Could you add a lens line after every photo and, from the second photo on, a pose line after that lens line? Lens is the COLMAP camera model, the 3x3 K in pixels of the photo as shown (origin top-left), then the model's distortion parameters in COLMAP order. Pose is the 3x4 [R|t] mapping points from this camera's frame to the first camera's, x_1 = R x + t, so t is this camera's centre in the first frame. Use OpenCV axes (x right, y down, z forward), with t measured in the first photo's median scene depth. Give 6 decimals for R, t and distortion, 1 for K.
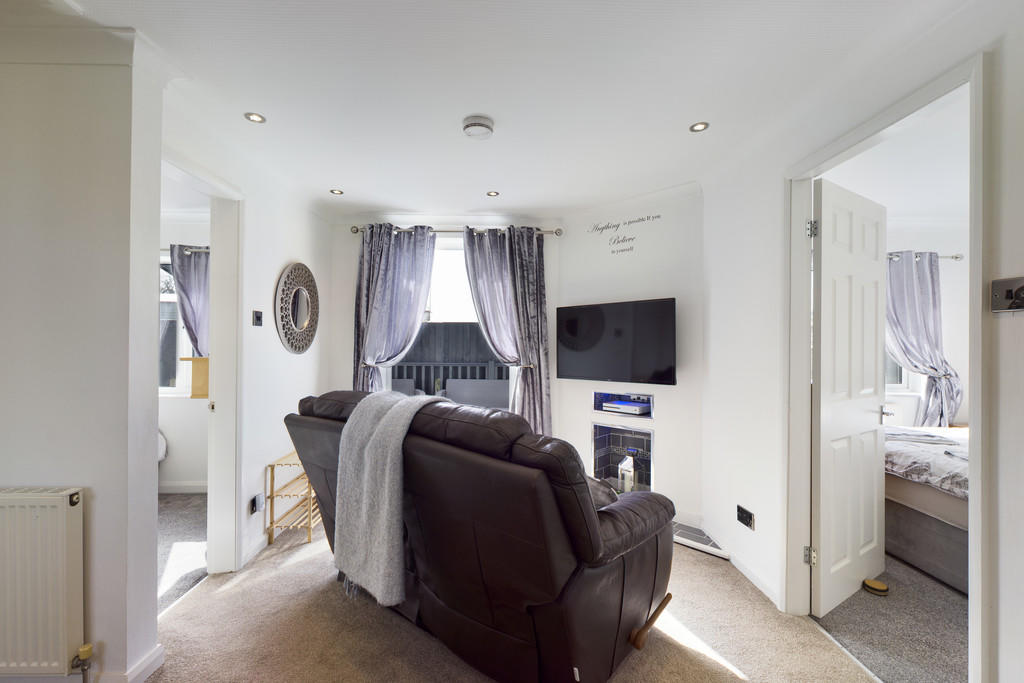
lens RADIAL K [[431.2, 0, 503.7], [0, 431.2, 334.8], [0, 0, 1]] dist [-0.003661, 0.000603]
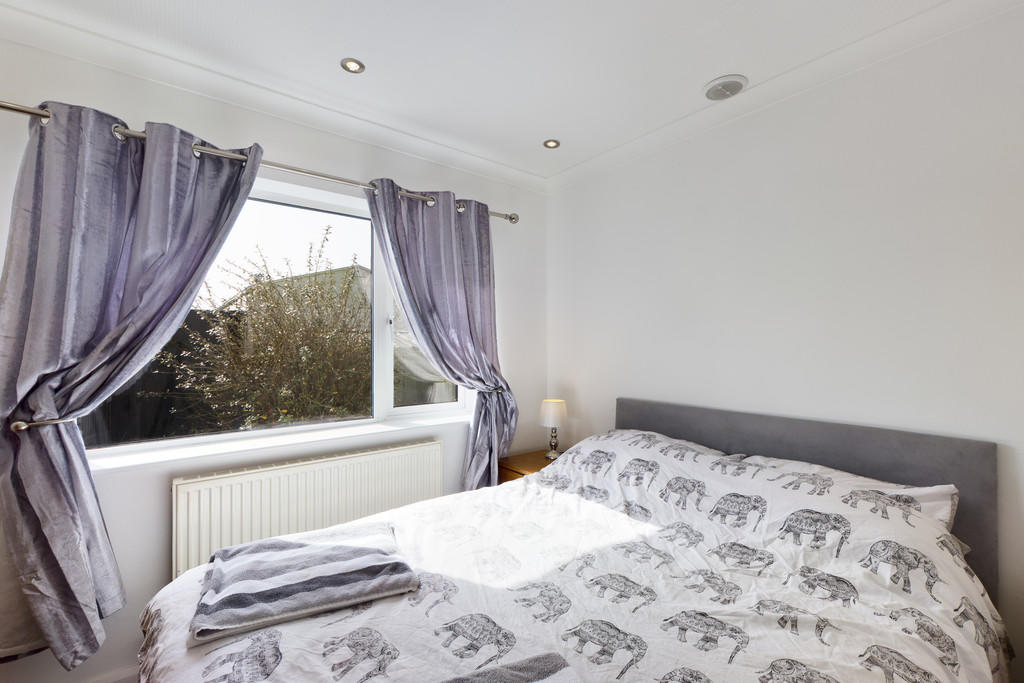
lens RADIAL K [[431.2, 0, 510.2], [0, 431.2, 342.9], [0, 0, 1]] dist [-0.003661, 0.000603]
pose [[0.797780, -0.014775, 0.602768, 0.638800], [0.008182, 0.999873, 0.013679, 0.013107], [-0.602894, -0.005981, 0.797799, 0.450137]]
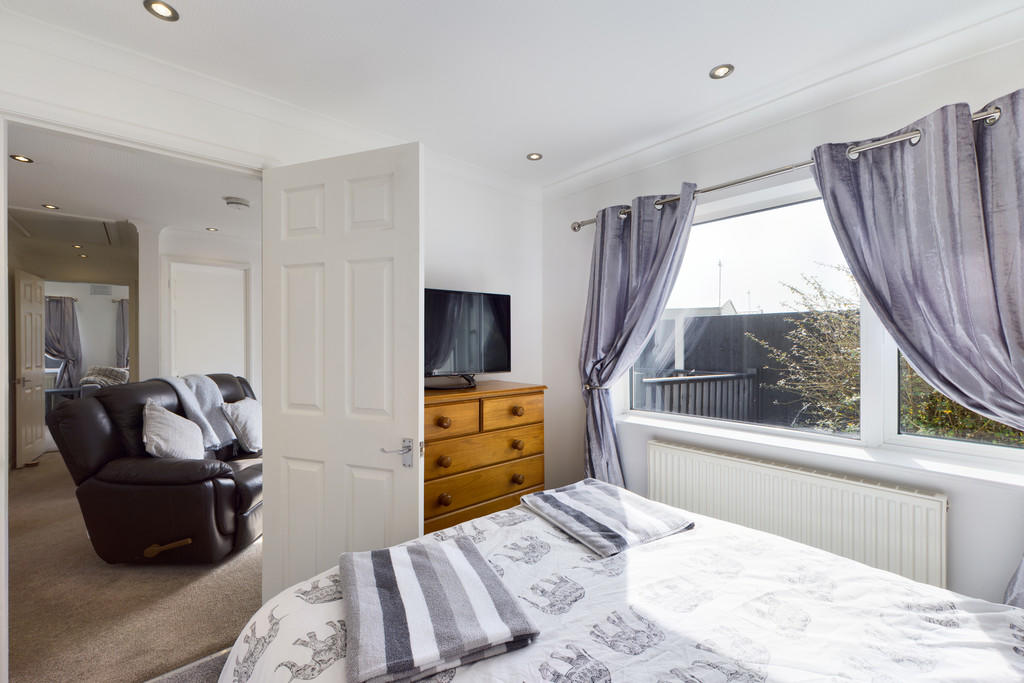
lens RADIAL K [[431.2, 0, 511.7], [0, 431.2, 342.4], [0, 0, 1]] dist [-0.003661, 0.000603]
pose [[0.643061, -0.013729, -0.765692, 0.987231], [0.015281, 0.999870, -0.005094, 0.013232], [0.765663, -0.008425, 0.643187, 0.445073]]
